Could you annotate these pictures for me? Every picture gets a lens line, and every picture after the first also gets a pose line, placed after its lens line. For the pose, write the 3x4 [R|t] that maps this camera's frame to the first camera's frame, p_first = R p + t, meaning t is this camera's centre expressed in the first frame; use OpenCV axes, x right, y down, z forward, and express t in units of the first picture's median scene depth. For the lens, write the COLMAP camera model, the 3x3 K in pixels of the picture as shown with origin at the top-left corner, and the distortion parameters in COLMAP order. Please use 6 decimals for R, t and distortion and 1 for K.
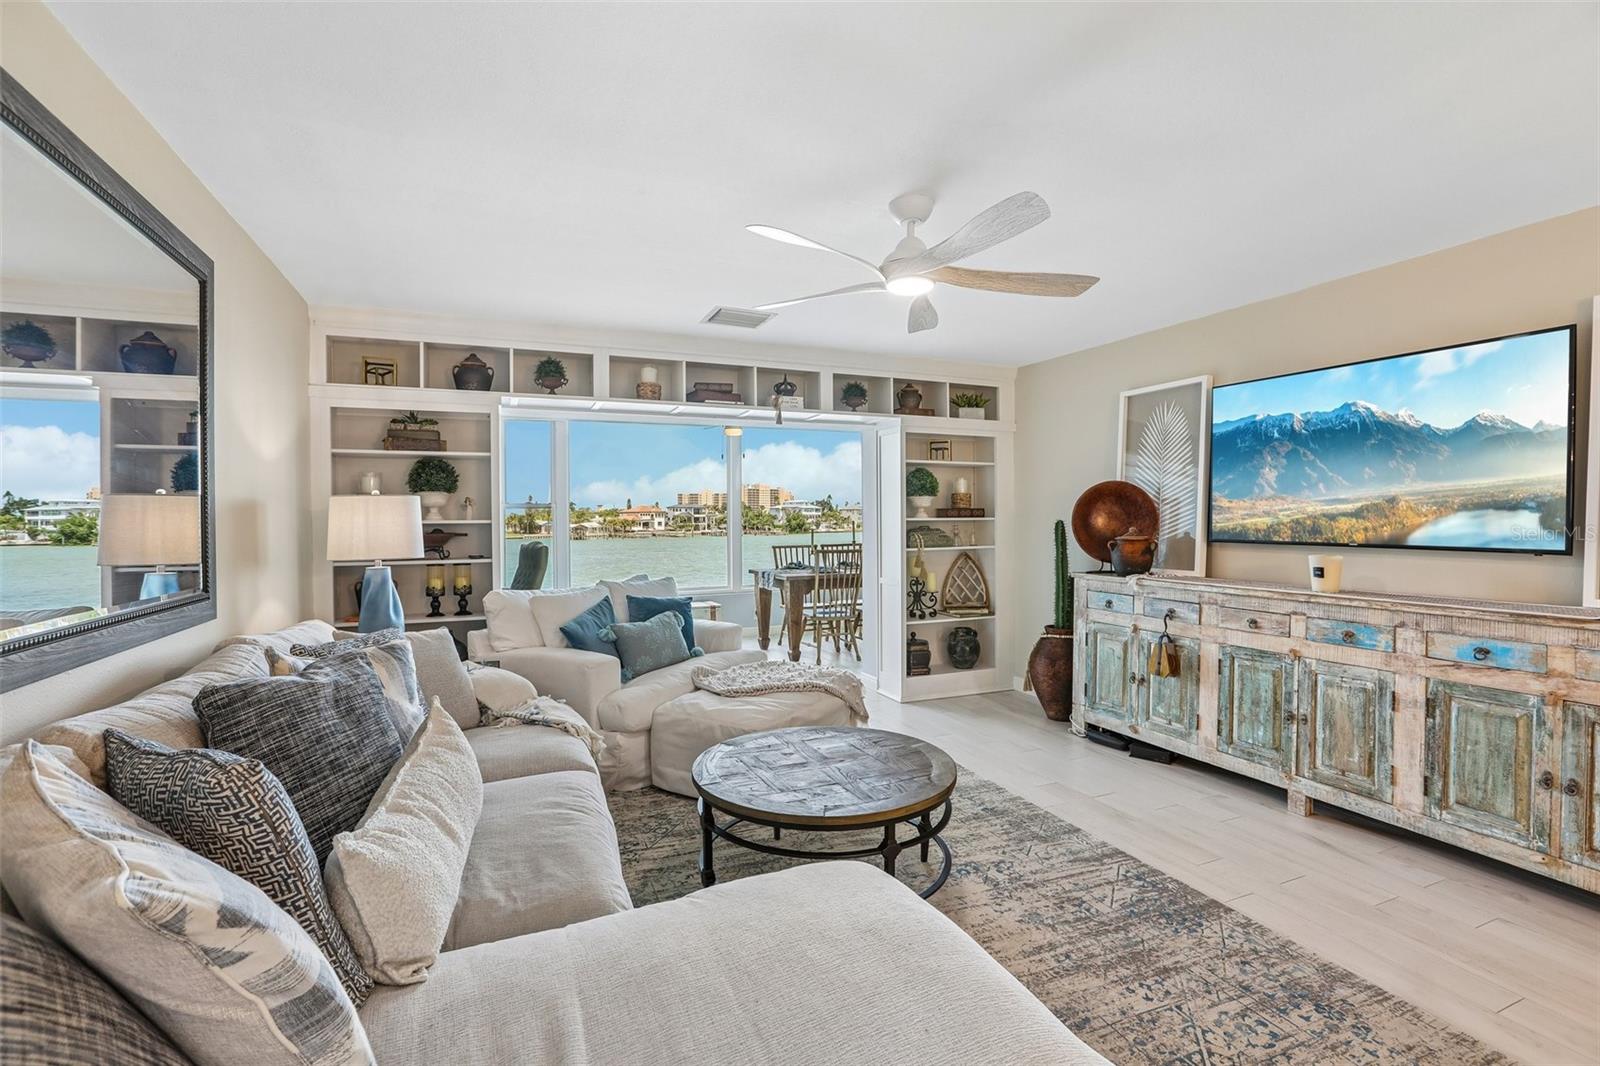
lens RADIAL K [[726.8, 0, 803.3], [0, 726.8, 526.4], [0, 0, 1]] dist [-0.059052, 0.022399]
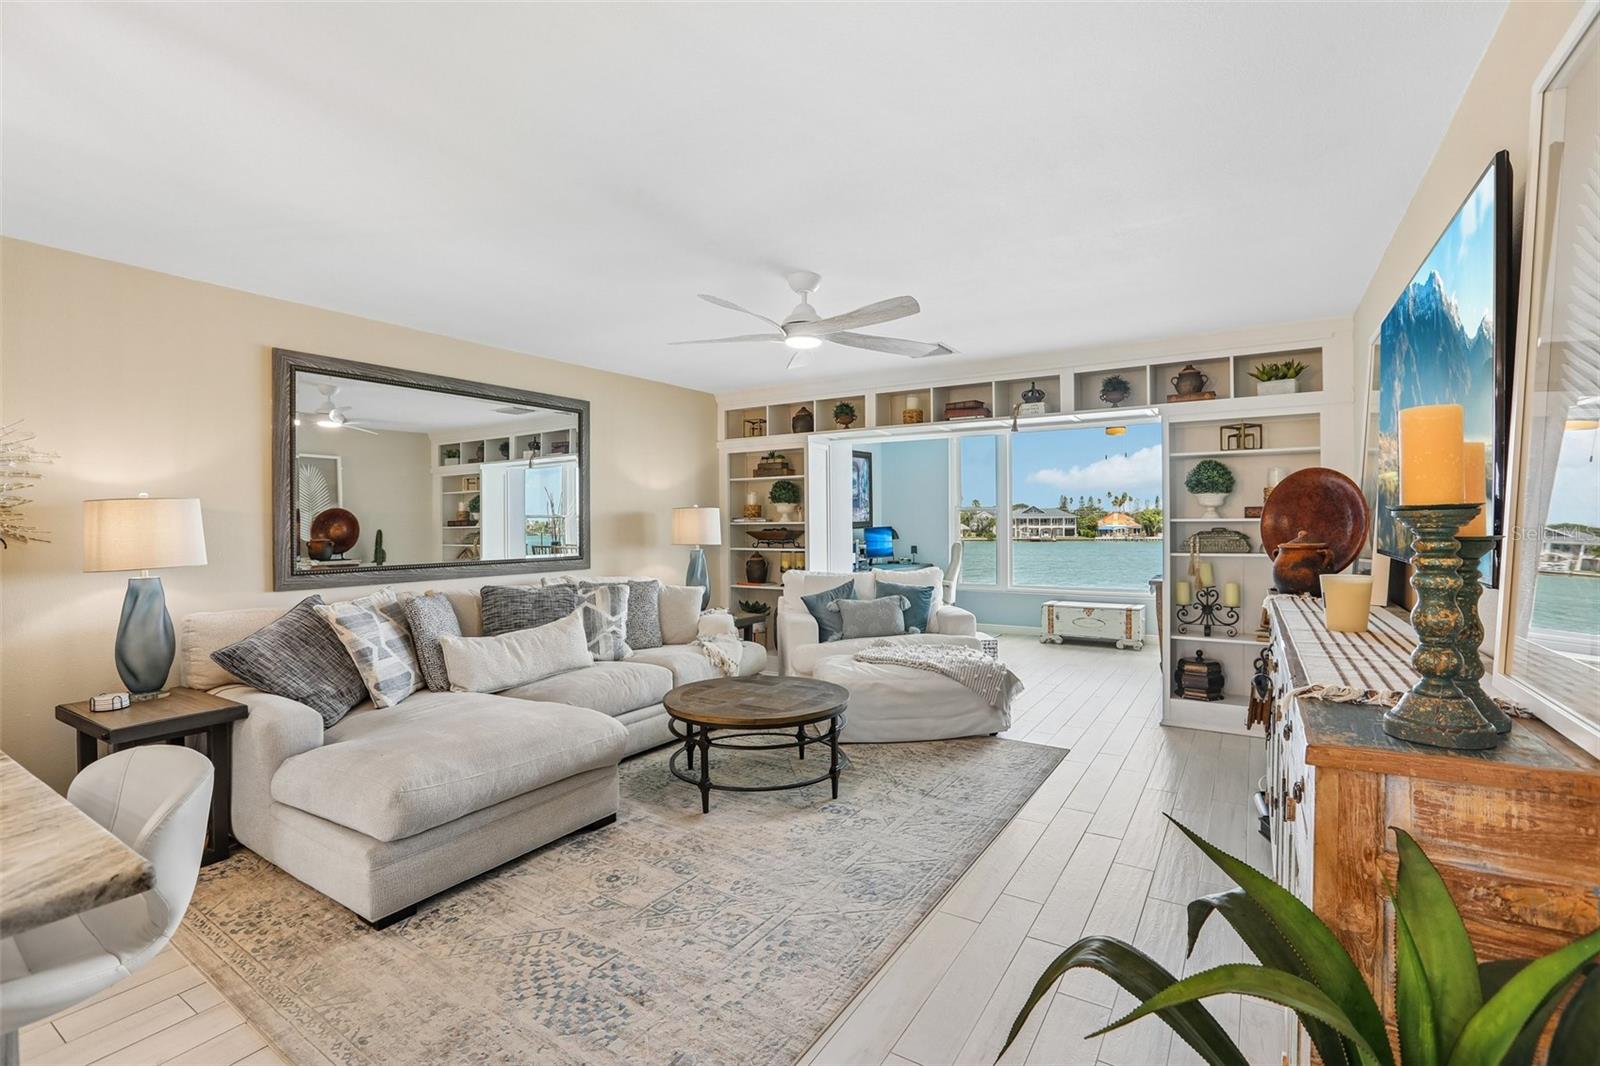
lens RADIAL K [[726.8, 0, 803.3], [0, 726.8, 526.4], [0, 0, 1]] dist [-0.059052, 0.022399]
pose [[0.568068, 0.004668, -0.822968, 0.760230], [-0.004339, 0.999987, 0.002677, -0.003430], [0.822970, 0.002050, 0.568081, 0.163336]]
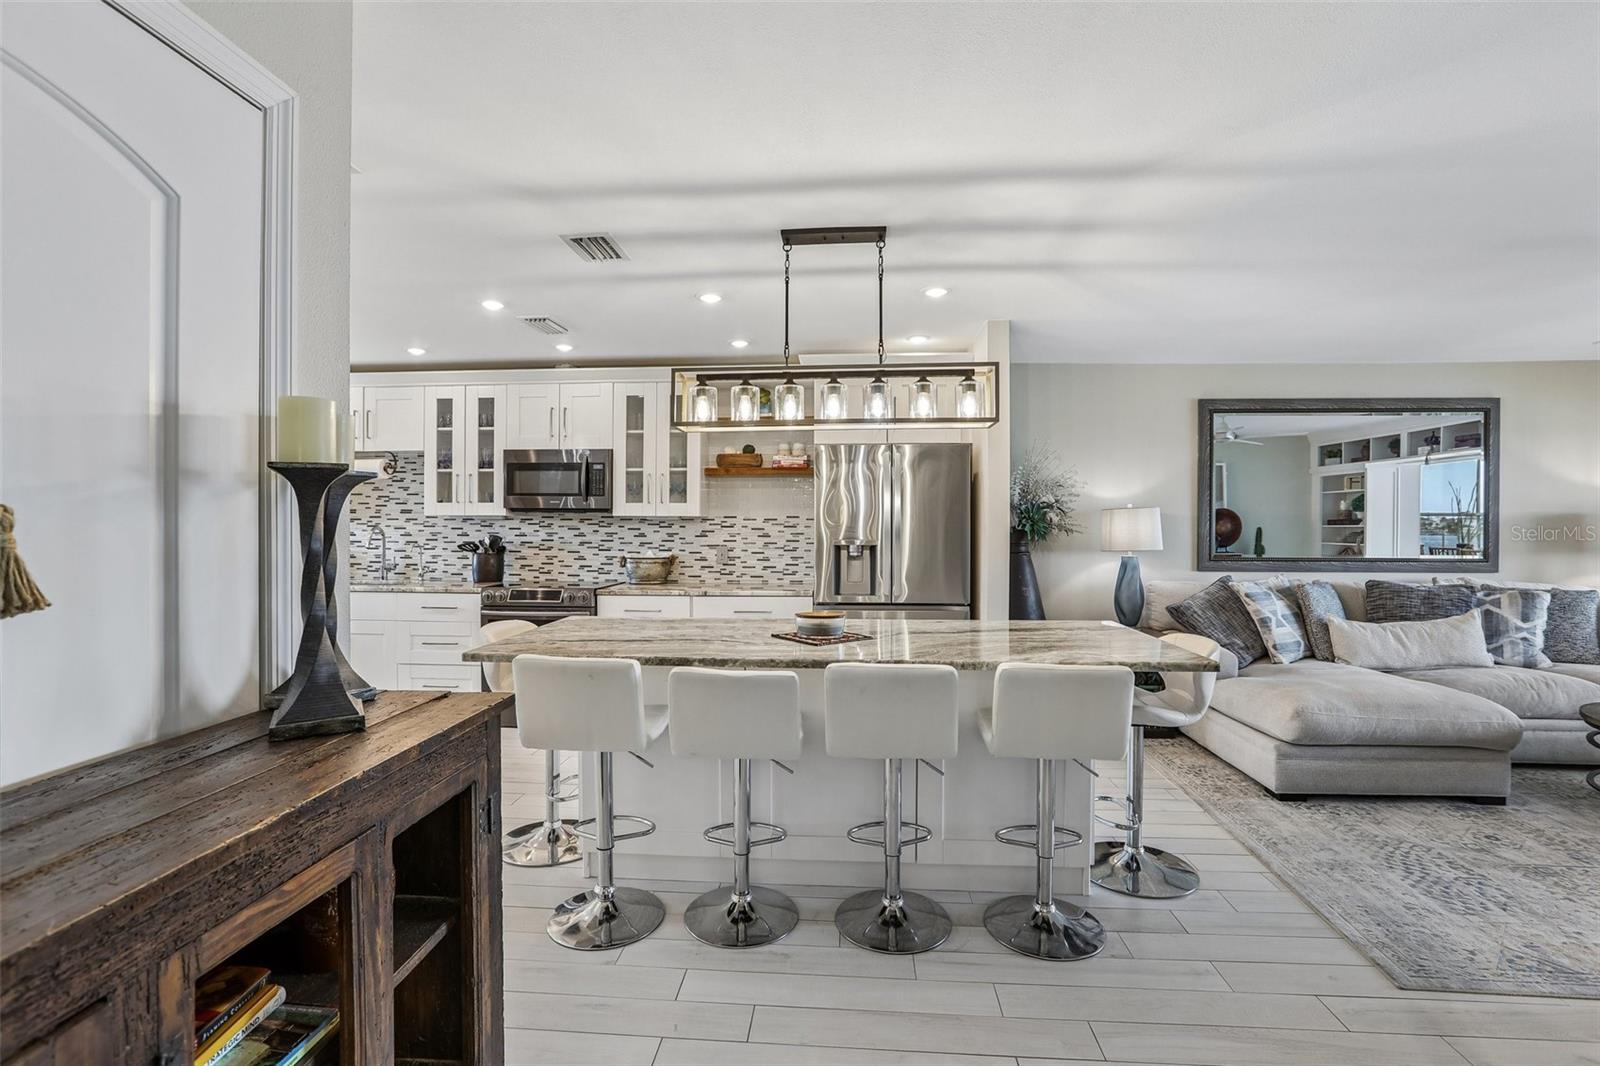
lens RADIAL K [[738.0, 0, 802.3], [0, 738.0, 518.8], [0, 0, 1]] dist [-0.046671, 0.020262]
pose [[-0.460163, 0.001222, -0.887834, 1.109420], [-0.009255, 0.999938, 0.006173, -0.010417], [0.887786, 0.011057, -0.460123, 0.095562]]
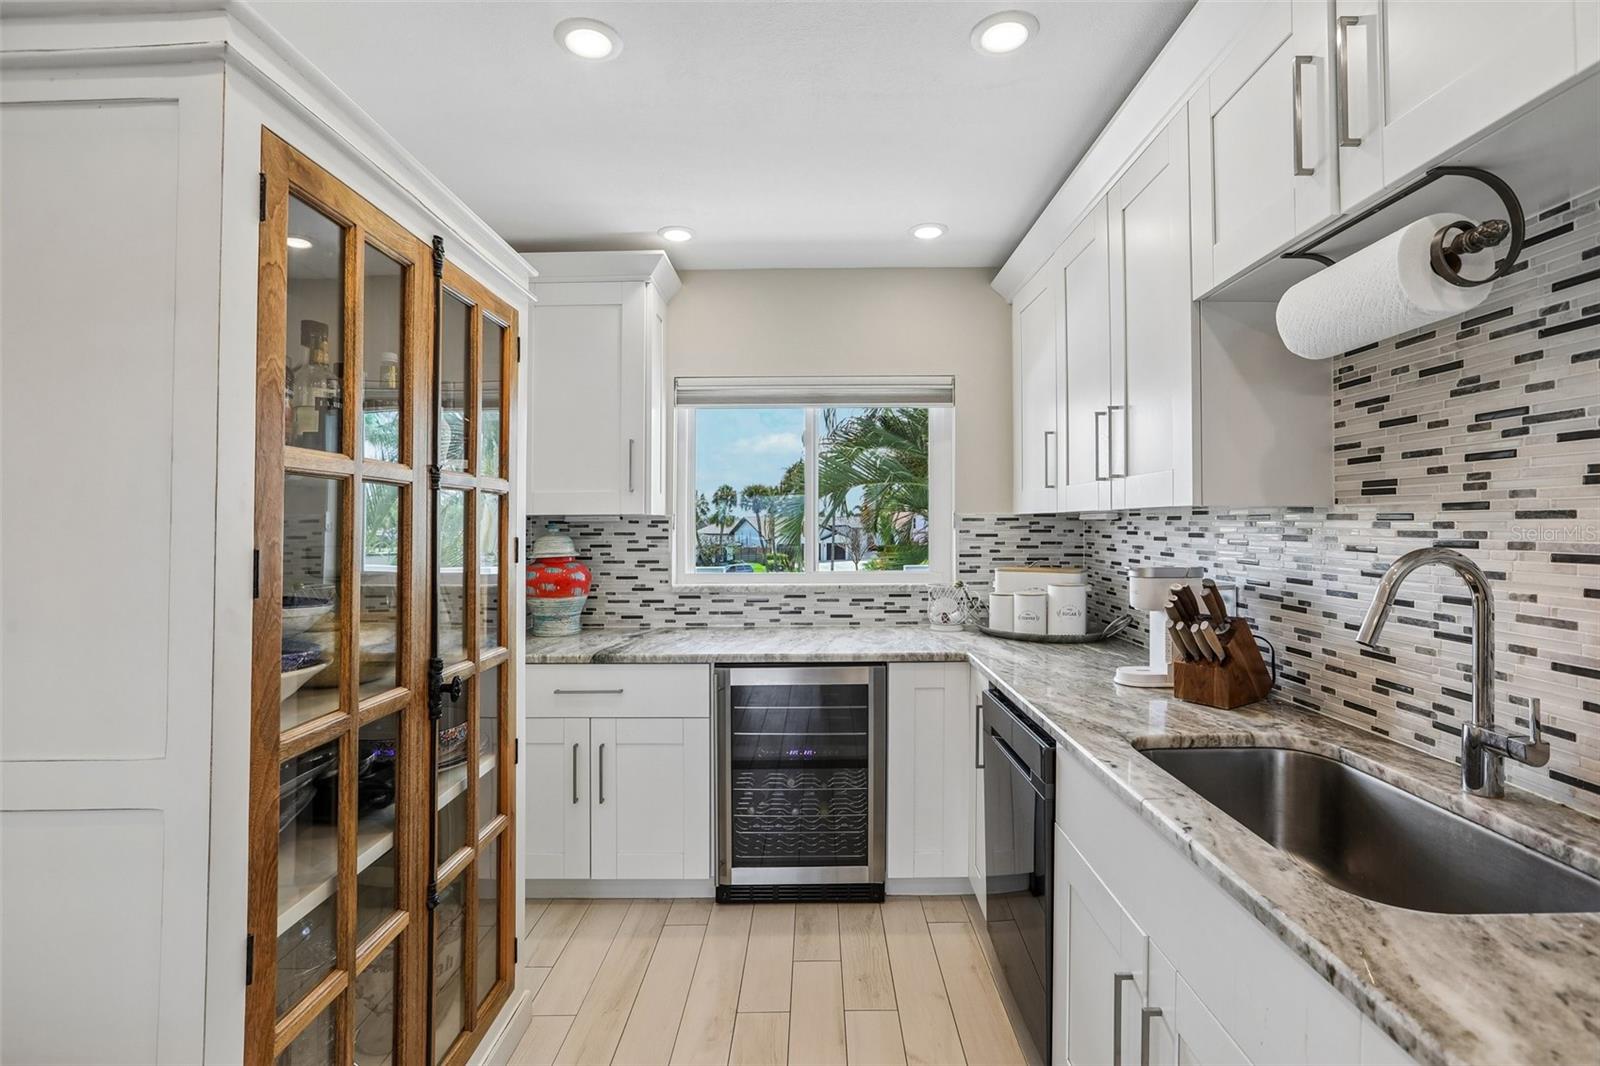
lens RADIAL K [[726.8, 0, 803.3], [0, 726.8, 526.4], [0, 0, 1]] dist [-0.059052, 0.022399]
pose [[-0.912229, 0.012635, 0.409487, 0.421510], [0.018314, 0.999783, 0.009950, 0.002186], [-0.409272, 0.016576, -0.912262, -0.819493]]
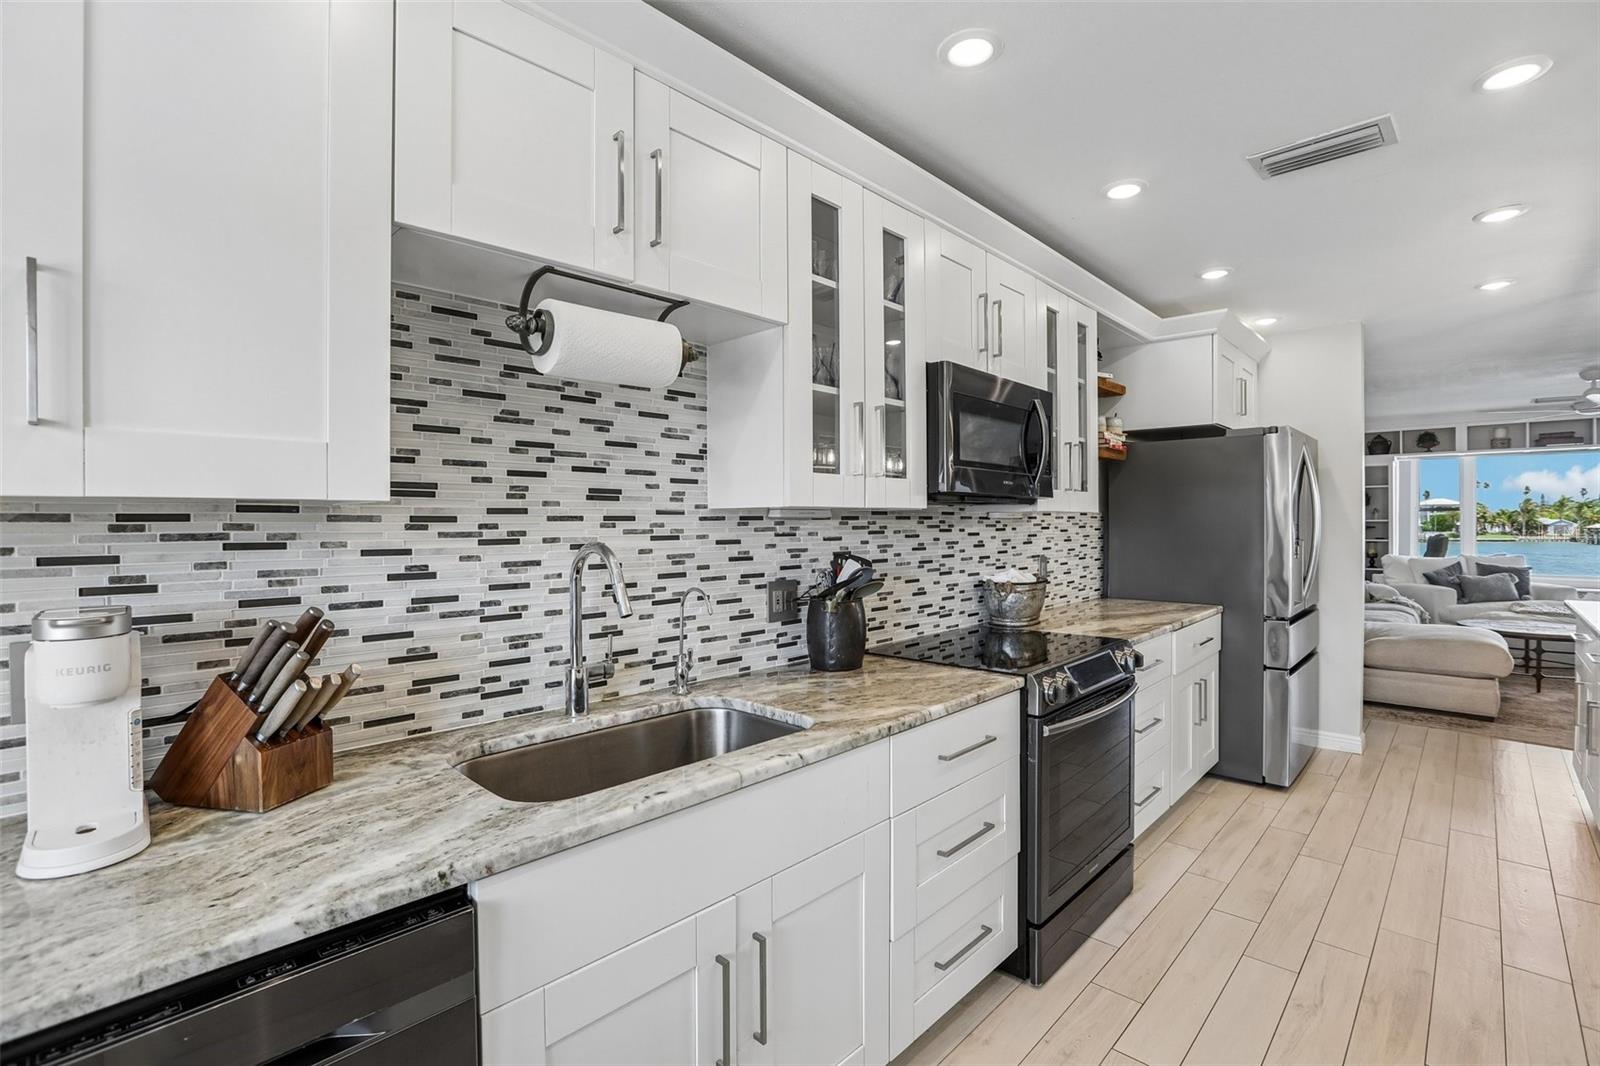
lens RADIAL K [[726.8, 0, 803.3], [0, 726.8, 526.4], [0, 0, 1]] dist [-0.059052, 0.022399]
pose [[0.391582, 0.012515, -0.920058, 0.708914], [-0.009098, 0.999911, 0.009729, 0.004728], [0.920098, 0.004561, 0.391661, -1.220206]]
